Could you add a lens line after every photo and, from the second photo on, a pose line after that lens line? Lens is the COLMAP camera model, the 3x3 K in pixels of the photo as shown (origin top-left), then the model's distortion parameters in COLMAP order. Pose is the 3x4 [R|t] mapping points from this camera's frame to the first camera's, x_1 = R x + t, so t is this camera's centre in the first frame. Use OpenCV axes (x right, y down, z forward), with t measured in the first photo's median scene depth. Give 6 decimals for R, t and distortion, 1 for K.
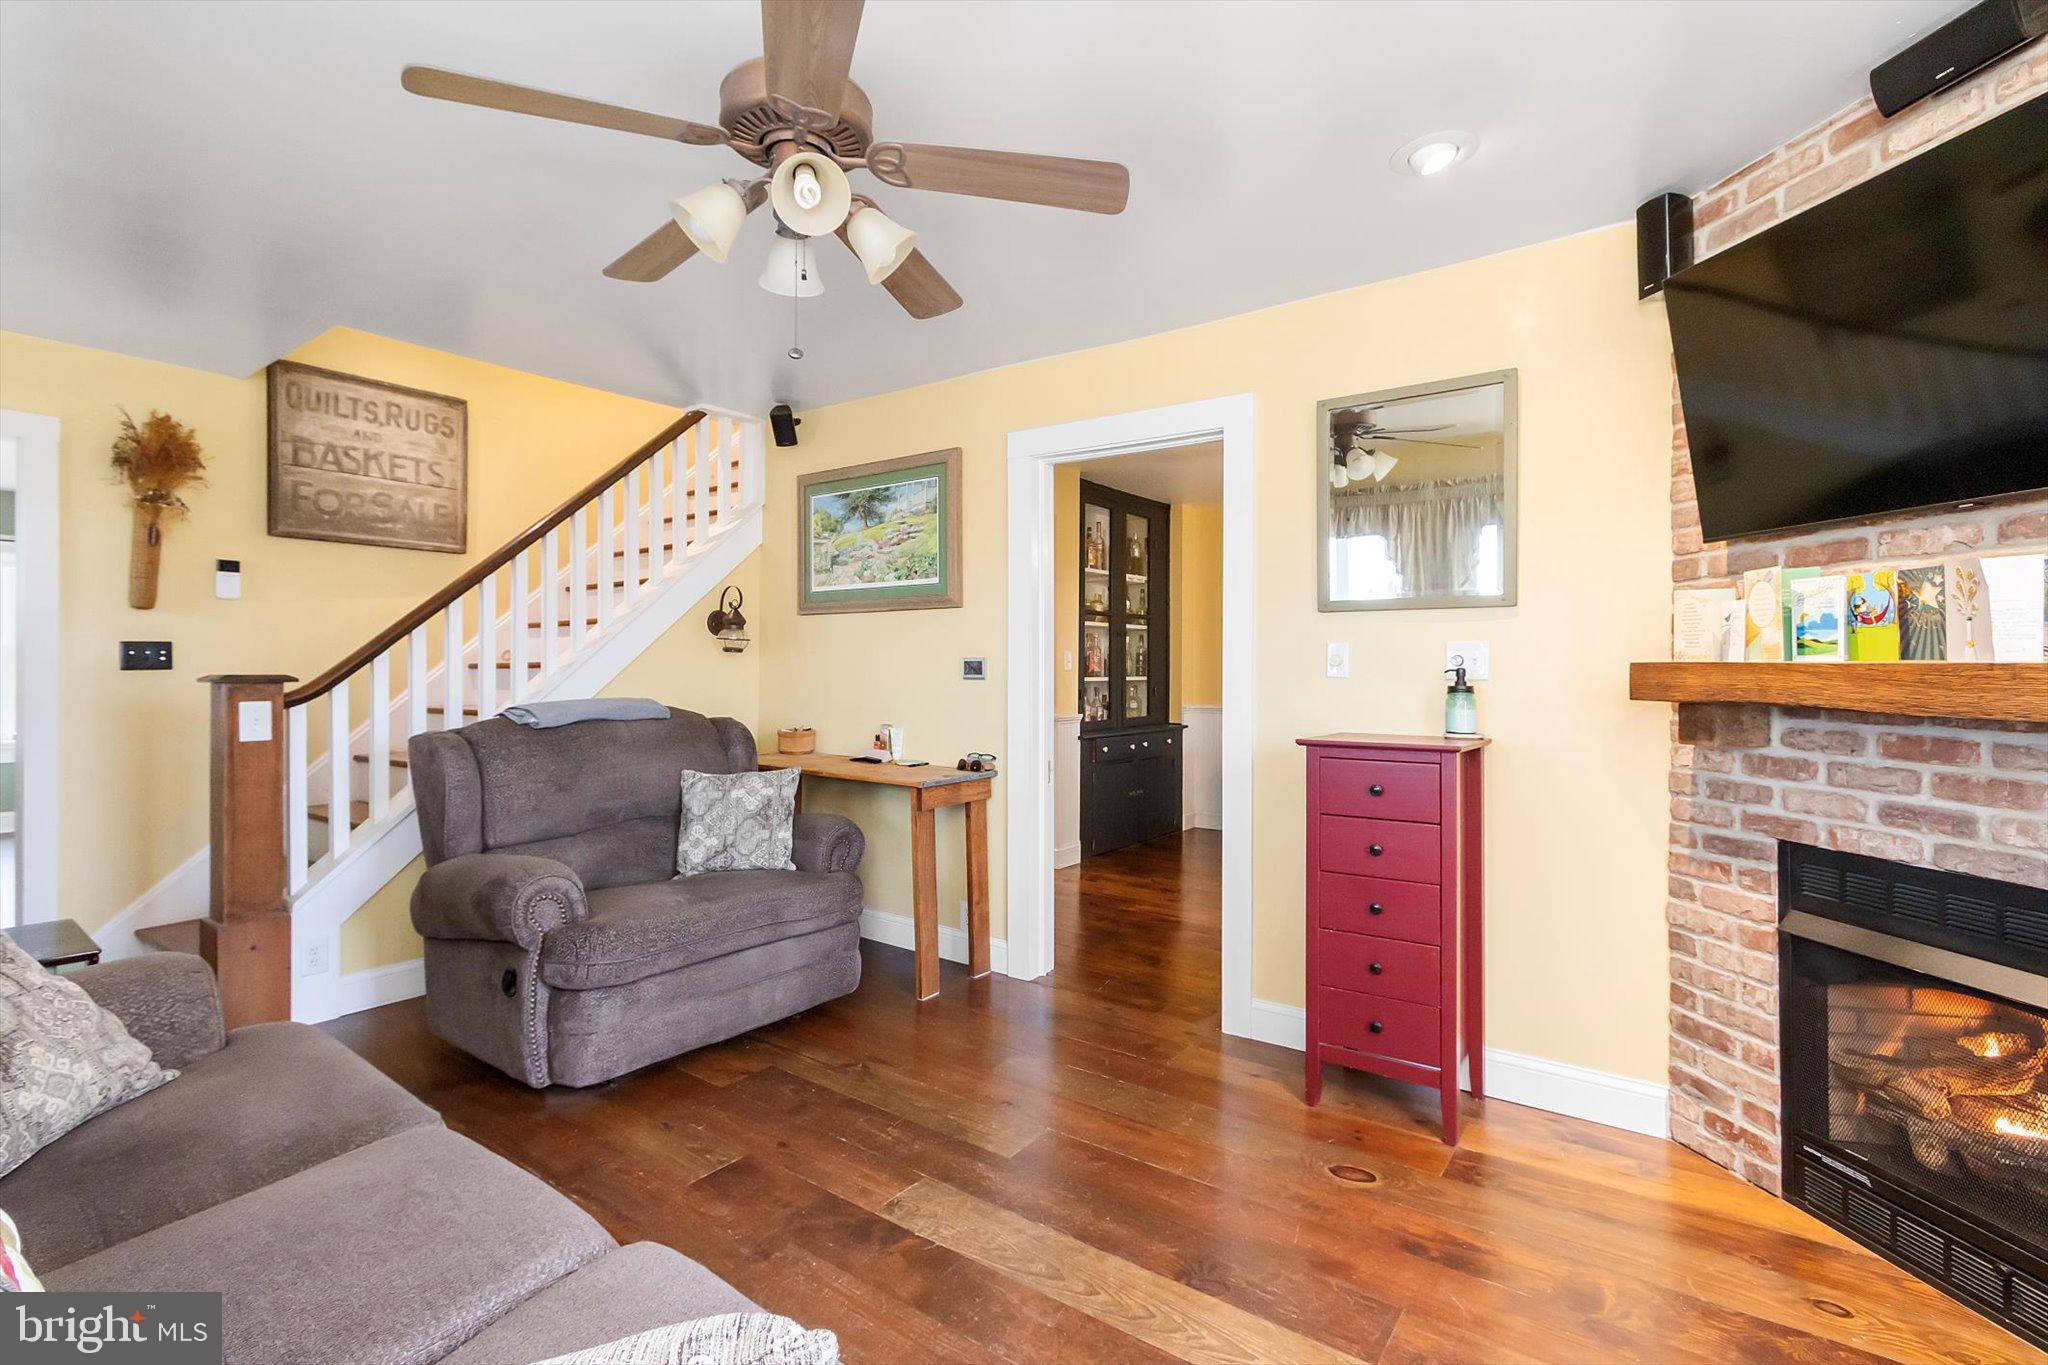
lens RADIAL K [[938.3, 0, 1030.7], [0, 938.3, 671.5], [0, 0, 1]] dist [-0.000110, -0.000931]
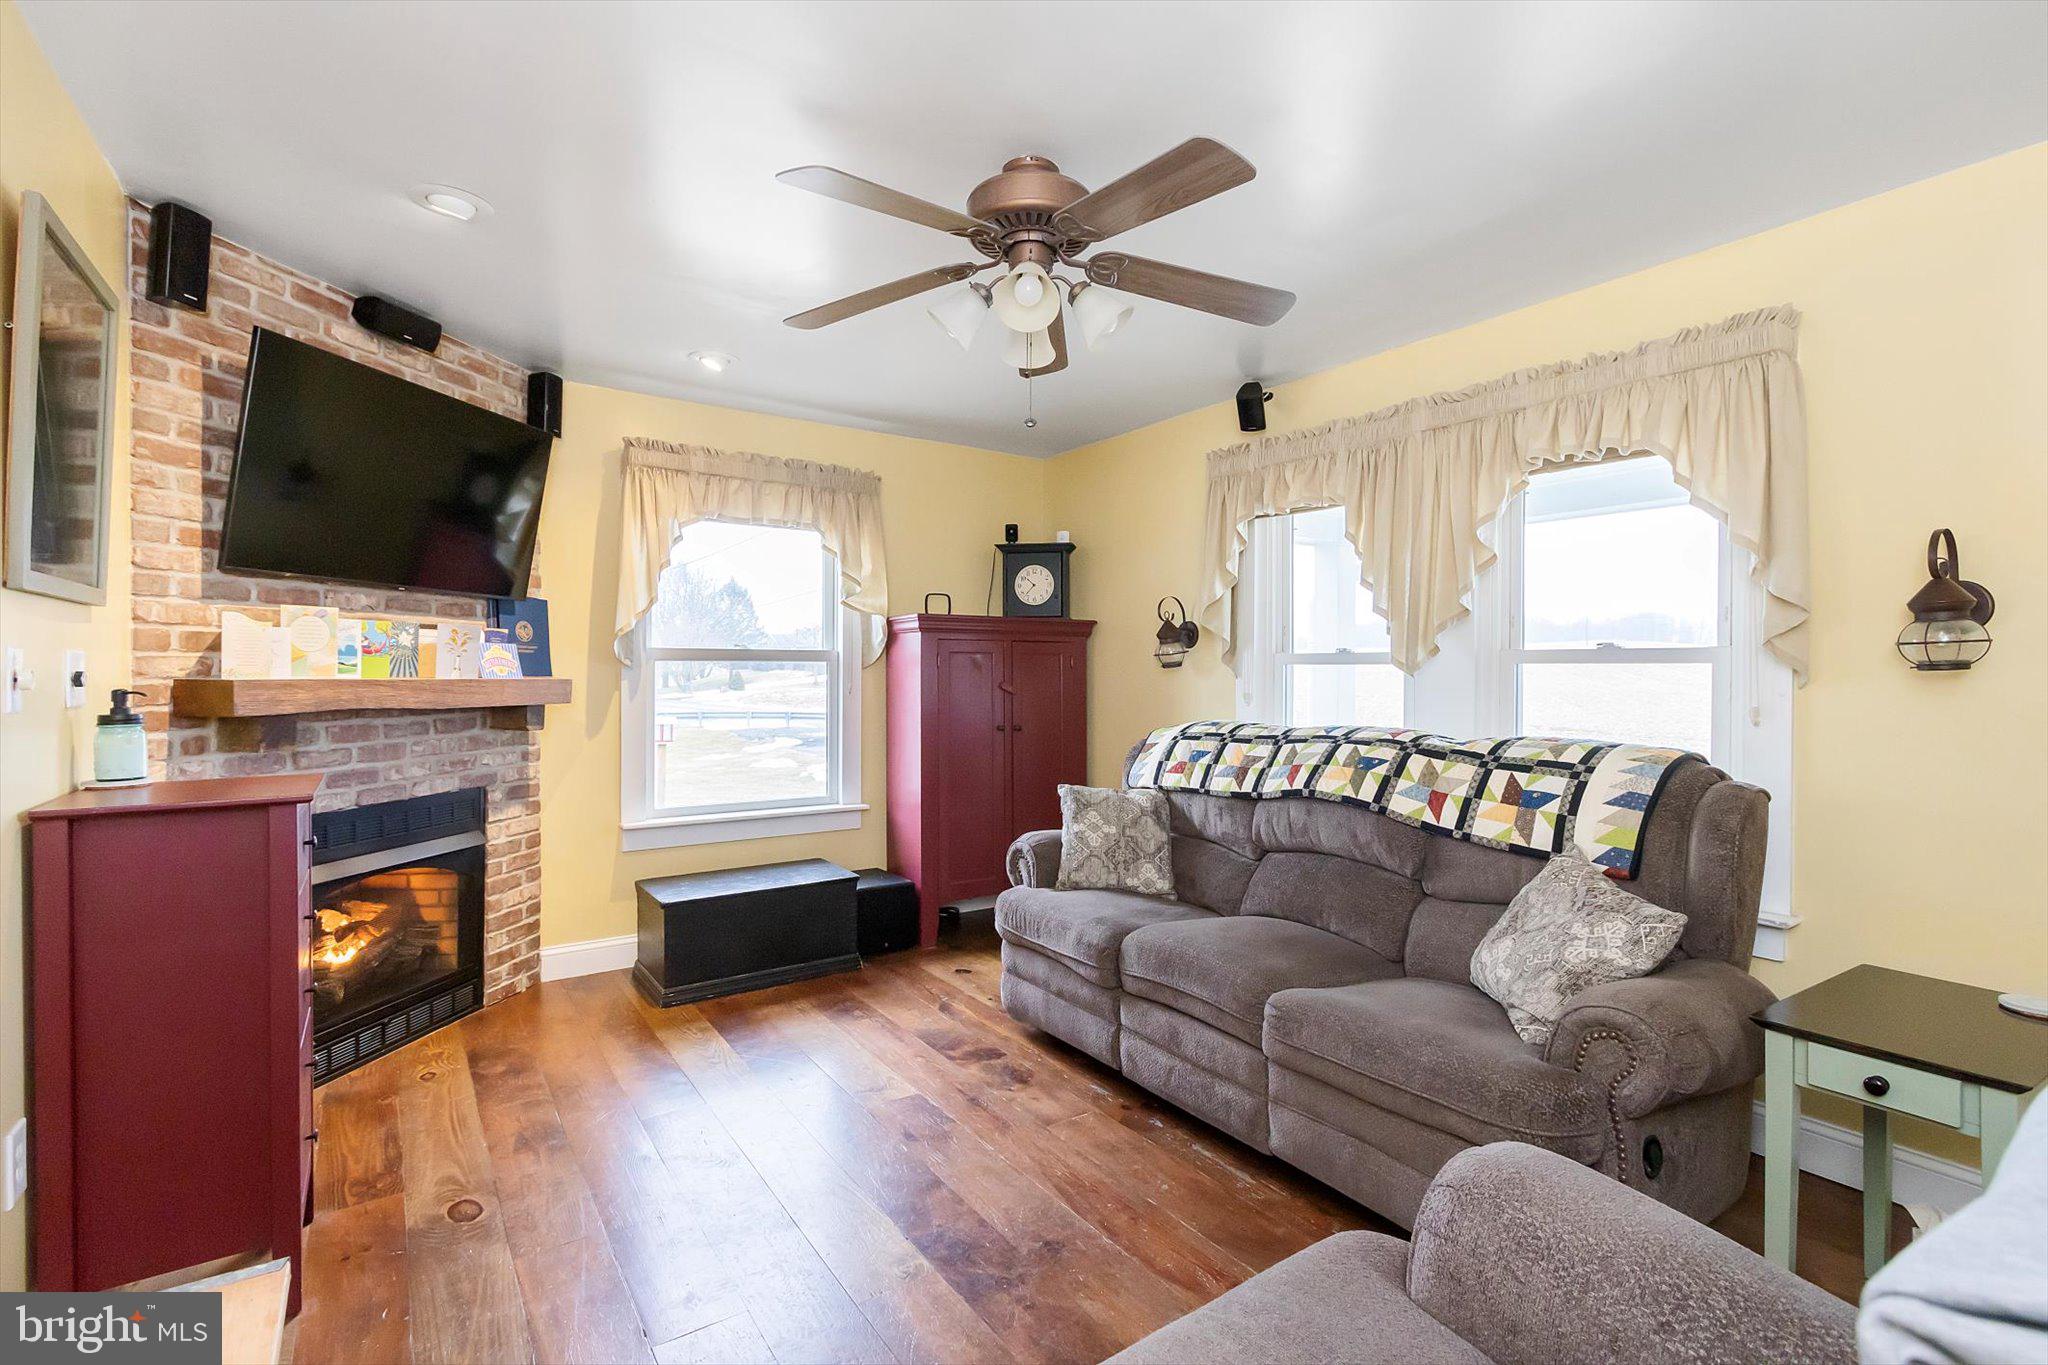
lens RADIAL K [[938.3, 0, 1019.9], [0, 938.3, 678.7], [0, 0, 1]] dist [-0.000110, -0.000931]
pose [[-0.937996, -0.011237, 0.346464, -0.527599], [-0.006626, 0.999873, 0.014491, -0.032535], [-0.346583, 0.011296, -0.937951, 1.717510]]
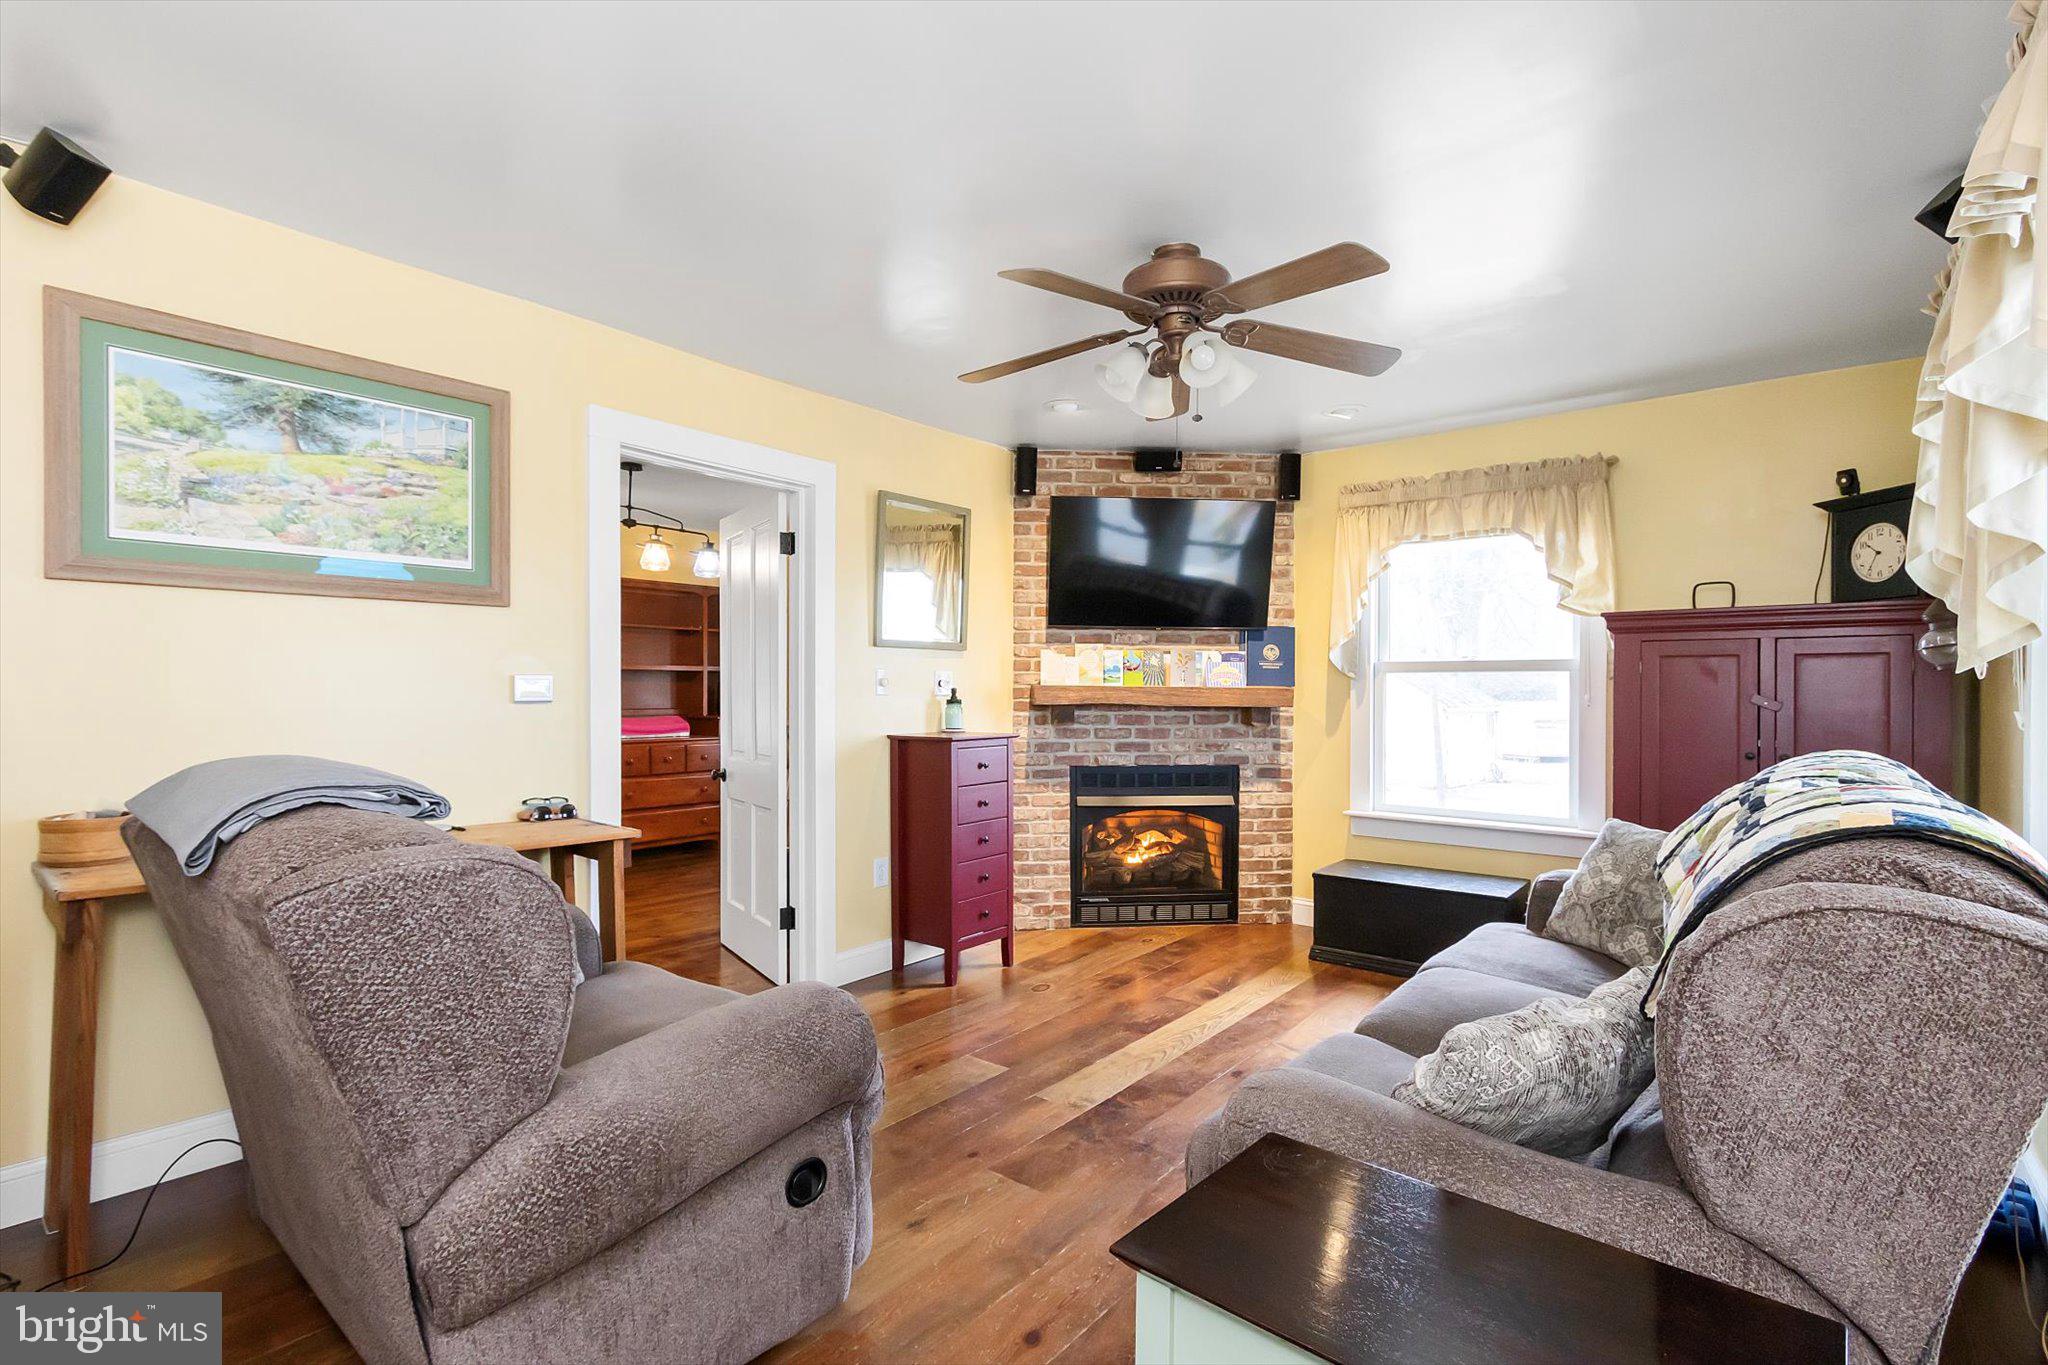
lens RADIAL K [[938.3, 0, 1013.4], [0, 938.3, 698.3], [0, 0, 1]] dist [-0.000110, -0.000931]
pose [[0.077859, -0.014485, 0.996859, -1.349643], [-0.000092, 0.999894, 0.014536, -0.011243], [-0.996964, -0.001224, 0.077850, 0.925474]]
